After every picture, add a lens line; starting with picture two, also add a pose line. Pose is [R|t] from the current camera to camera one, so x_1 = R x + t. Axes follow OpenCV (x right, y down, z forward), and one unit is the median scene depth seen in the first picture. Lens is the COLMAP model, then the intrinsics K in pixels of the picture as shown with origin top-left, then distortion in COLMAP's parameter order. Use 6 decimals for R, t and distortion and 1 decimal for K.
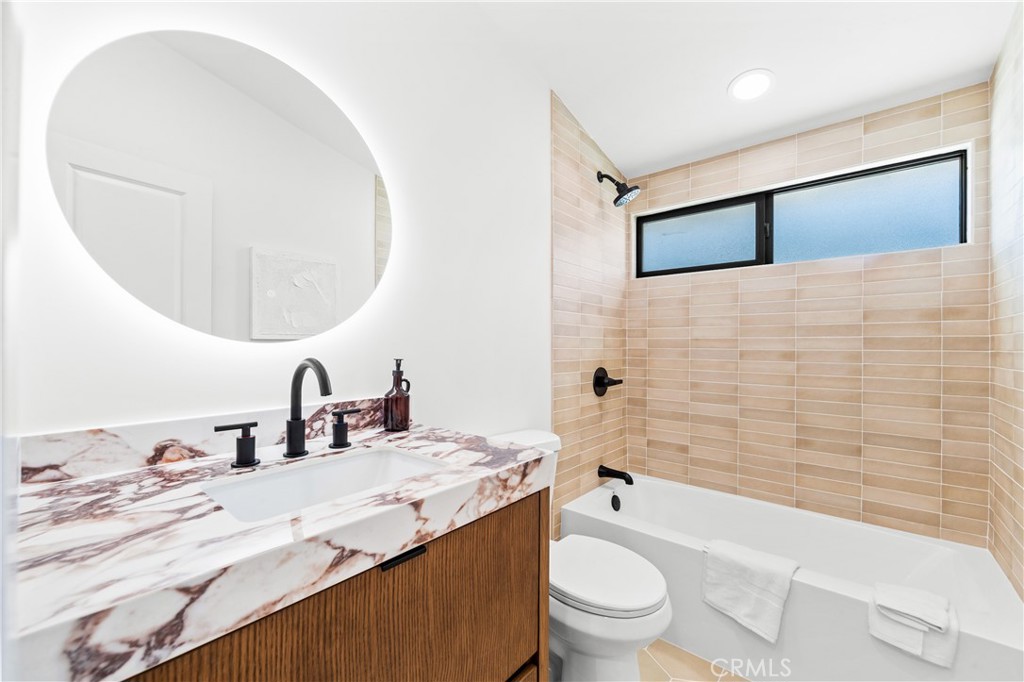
lens RADIAL K [[414.0, 0, 505.9], [0, 414.0, 341.5], [0, 0, 1]] dist [-0.001084, -0.000022]
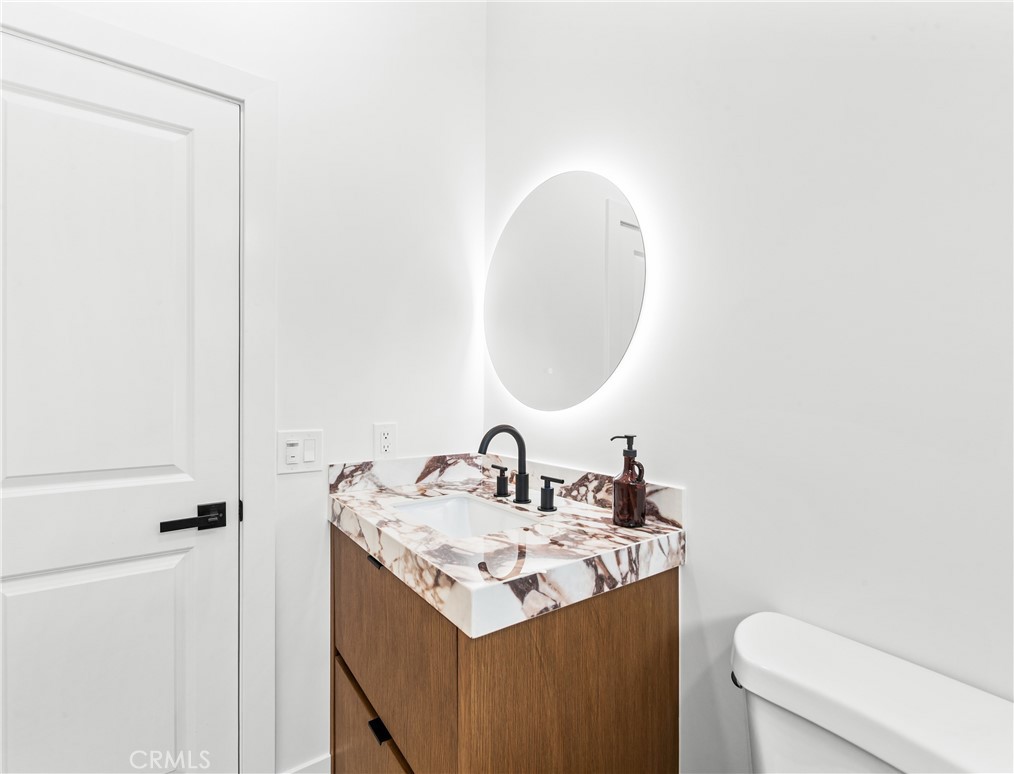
lens RADIAL K [[468.4, 0, 506.7], [0, 468.4, 389.5], [0, 0, 1]] dist [-0.000123, -0.000005]
pose [[-0.252680, -0.010786, -0.967490, 0.924073], [0.008344, 0.999876, -0.013326, -0.049184], [0.967514, -0.011440, -0.252559, 1.384521]]
